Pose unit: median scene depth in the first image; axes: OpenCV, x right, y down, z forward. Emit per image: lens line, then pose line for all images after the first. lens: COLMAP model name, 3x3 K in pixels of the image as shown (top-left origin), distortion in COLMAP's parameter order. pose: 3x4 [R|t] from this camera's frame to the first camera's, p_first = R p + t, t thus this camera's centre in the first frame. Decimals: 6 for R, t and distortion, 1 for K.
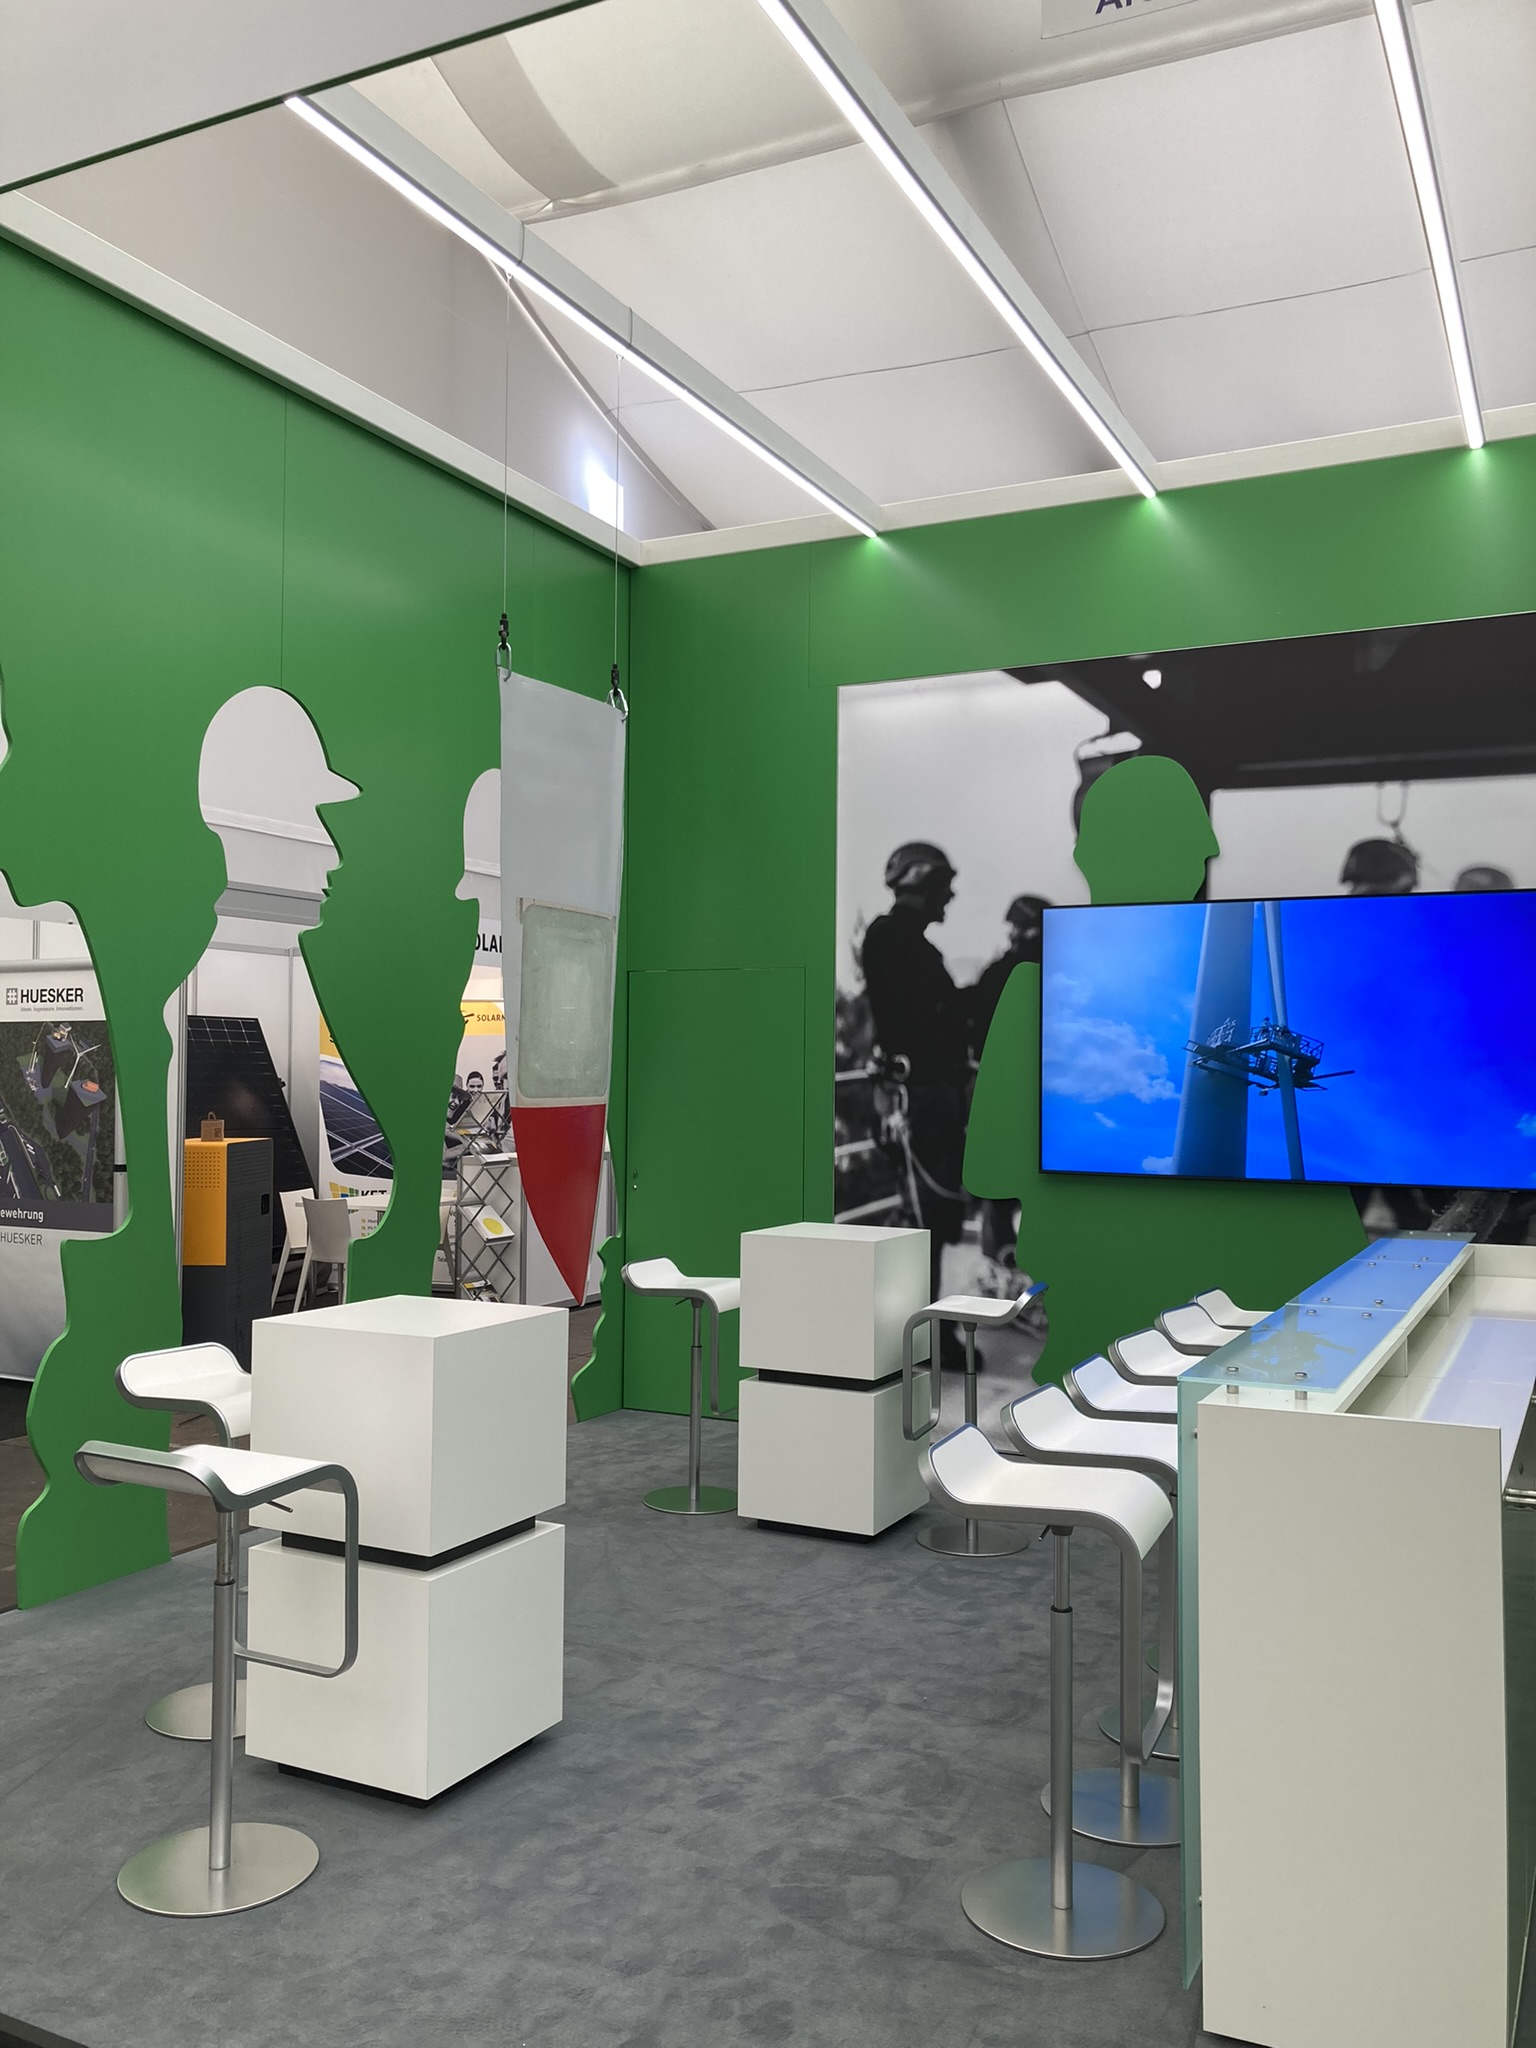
lens RADIAL K [[1671.7, 0, 777.4], [0, 1671.7, 1045.2], [0, 0, 1]] dist [0.081776, -0.247288]
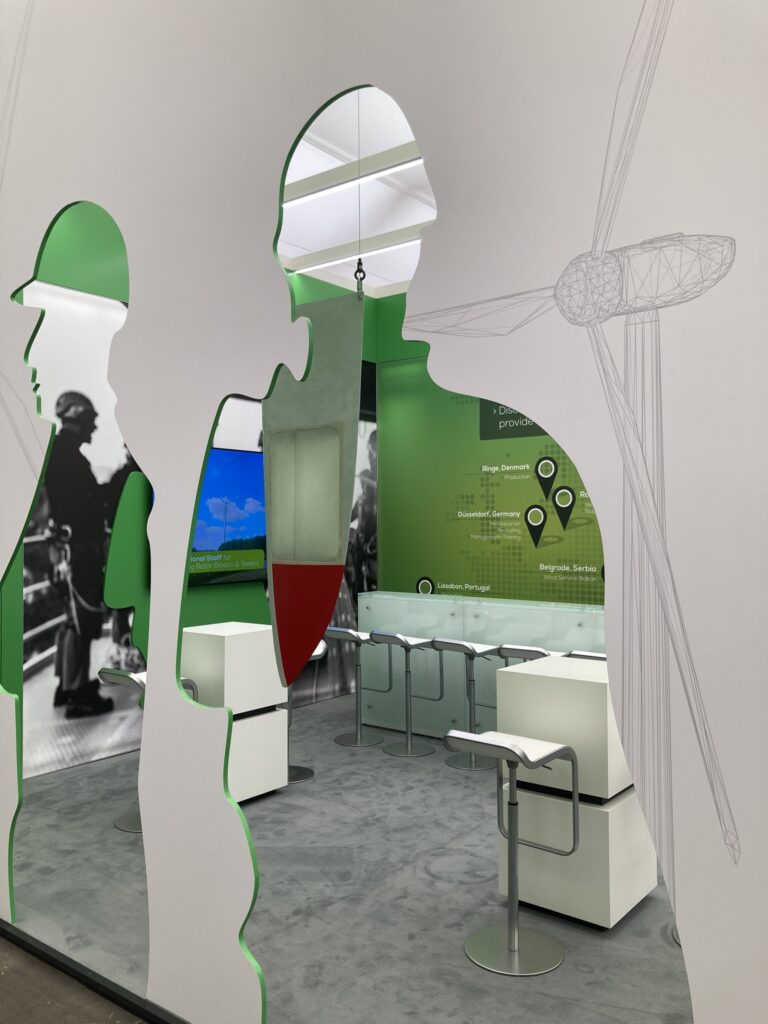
lens RADIAL K [[827.4, 0, 384.0], [0, 827.4, 512.0], [0, 0, 1]] dist [0.210489, -0.612273]
pose [[0.192397, 0.002681, 0.981314, -0.654006], [-0.009427, 0.999955, -0.000884, -0.008556], [-0.981272, -0.009081, 0.192413, 0.561052]]
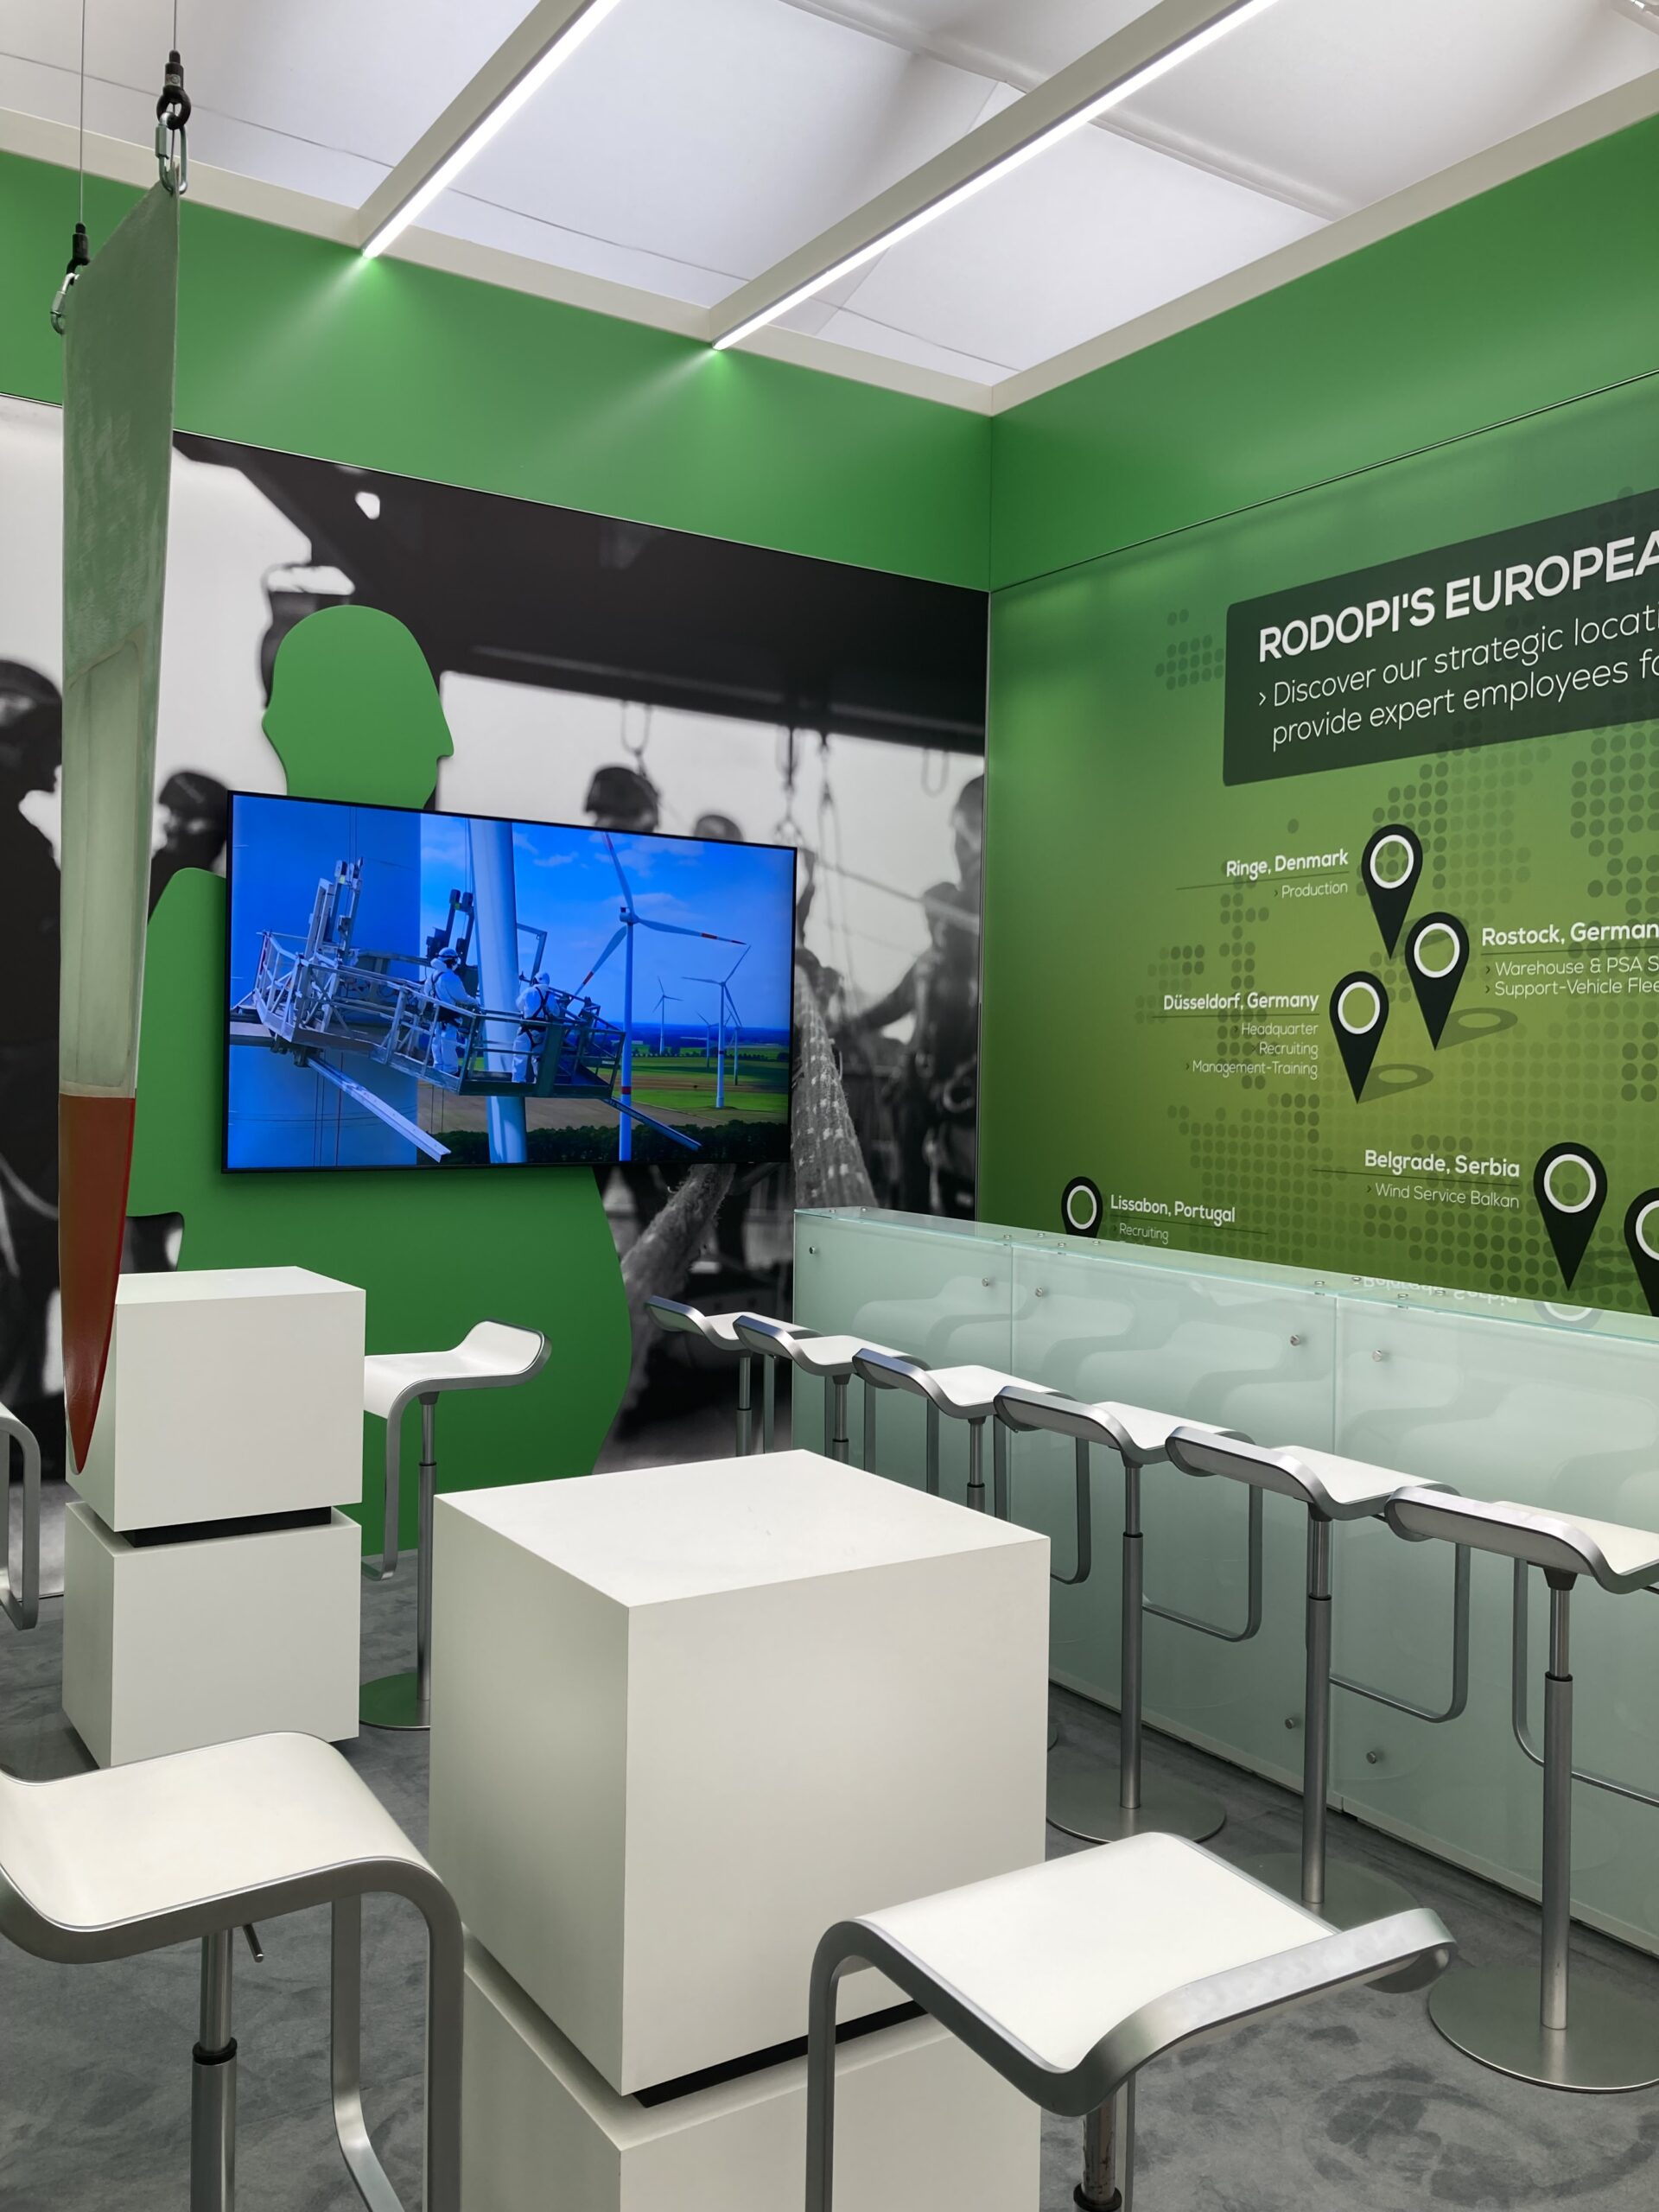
lens RADIAL K [[1791.2, 0, 823.2], [0, 1791.2, 1098.6], [0, 0, 1]] dist [0.087144, -0.233889]
pose [[0.501194, -0.019966, 0.865104, -0.357256], [-0.026224, 0.998924, 0.038247, 0.009546], [-0.864937, -0.041856, 0.500131, 0.392224]]
